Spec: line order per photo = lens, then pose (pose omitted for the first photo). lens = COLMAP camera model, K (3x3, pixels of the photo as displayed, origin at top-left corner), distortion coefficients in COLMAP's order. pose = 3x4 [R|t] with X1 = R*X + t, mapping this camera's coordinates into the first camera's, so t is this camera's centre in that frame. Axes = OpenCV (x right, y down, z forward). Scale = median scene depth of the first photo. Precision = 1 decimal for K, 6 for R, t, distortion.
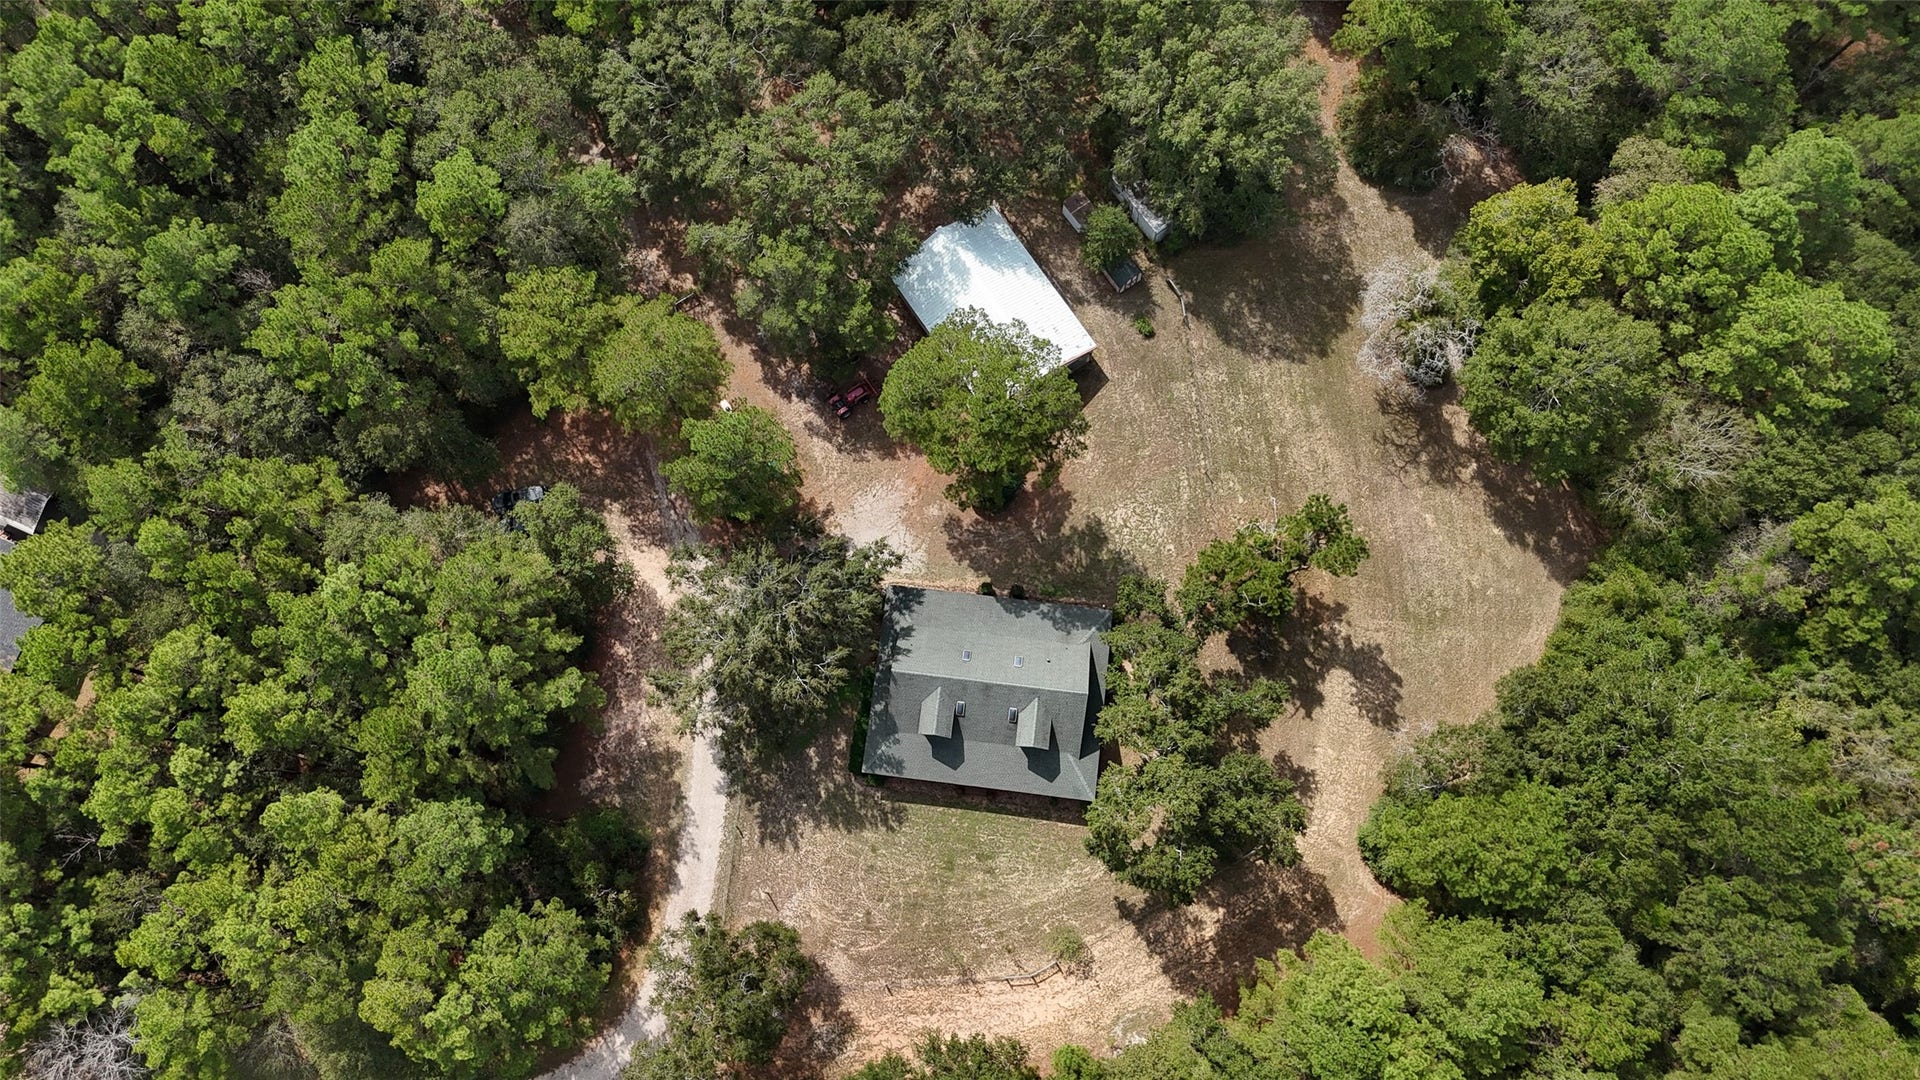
lens RADIAL K [[1369.2, 0, 967.1], [0, 1369.2, 540.8], [0, 0, 1]] dist [-0.016415, 0.027923]
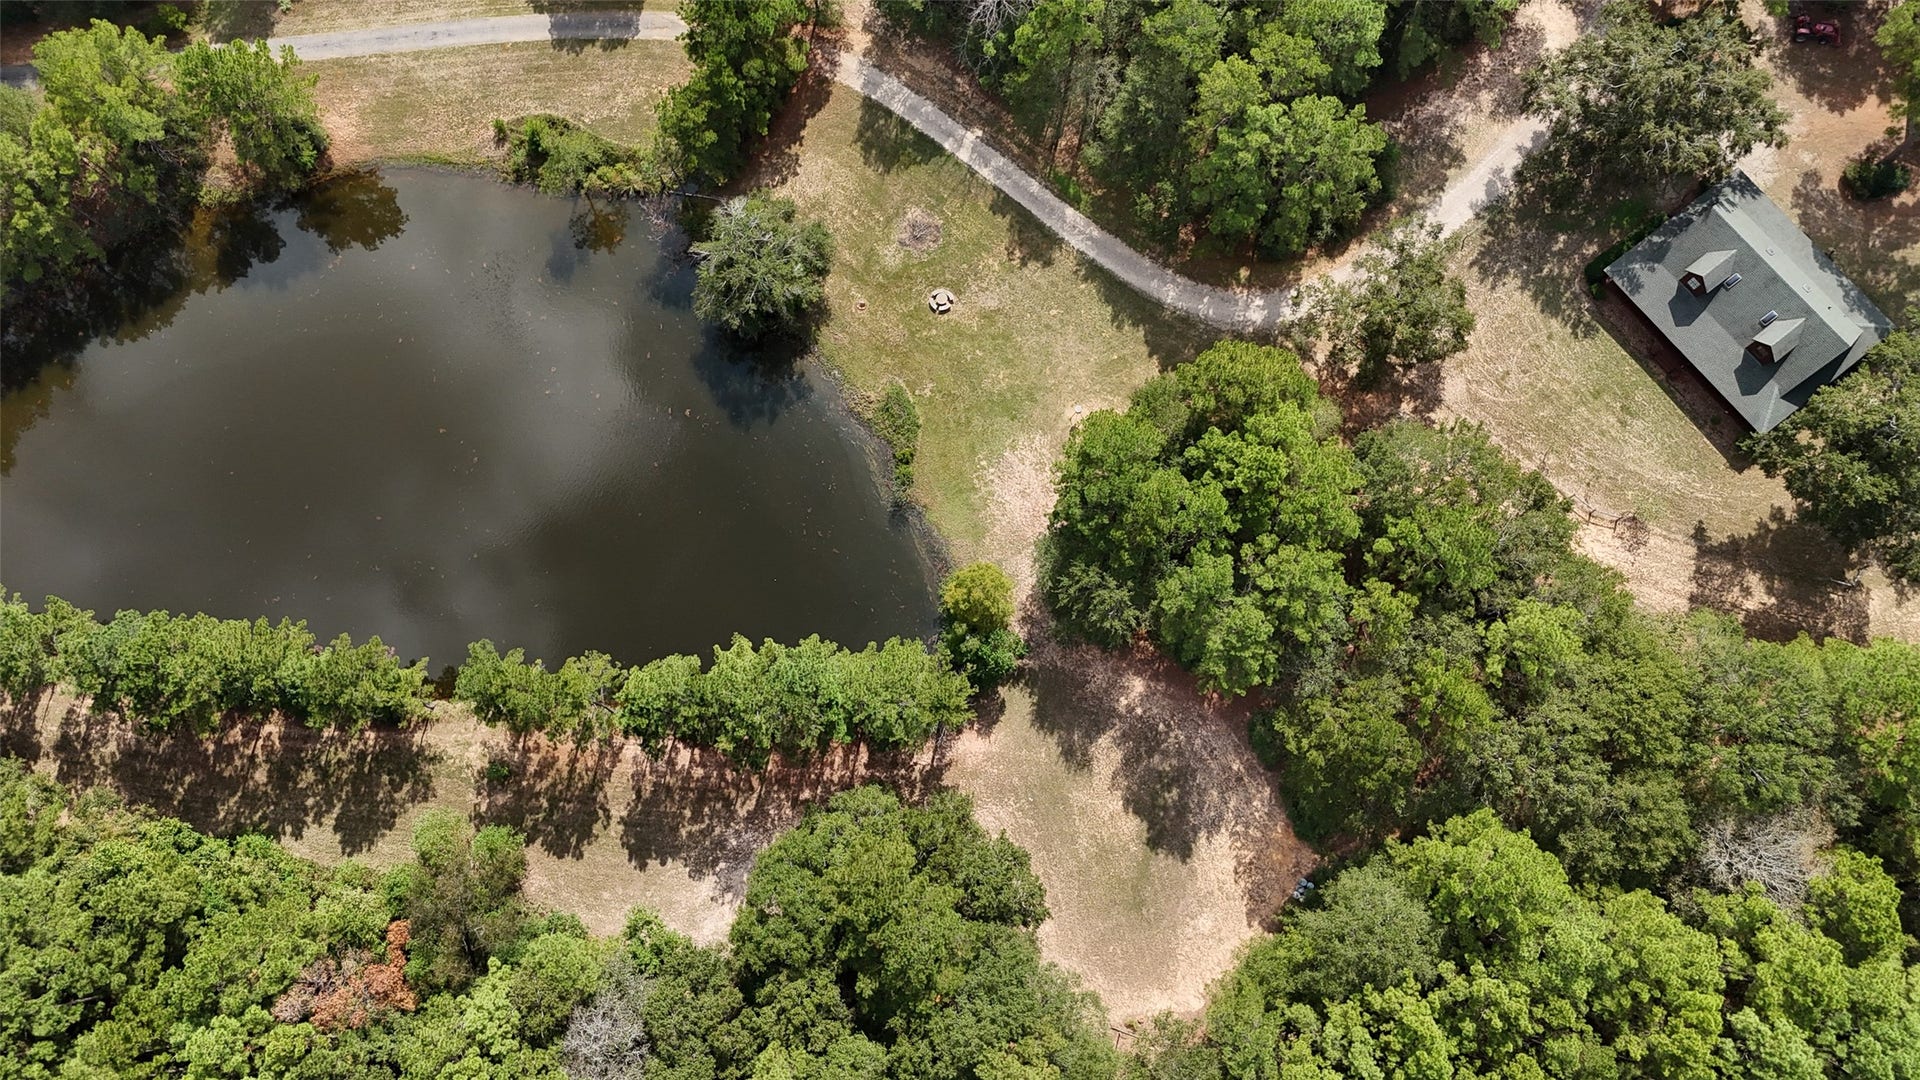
lens RADIAL K [[1369.2, 0, 956.2], [0, 1369.2, 534.6], [0, 0, 1]] dist [-0.016415, 0.027923]
pose [[0.693958, 0.699070, -0.172403, -0.097525], [-0.688024, 0.714415, 0.127413, 0.517290], [0.212238, 0.030198, 0.976751, -0.139811]]
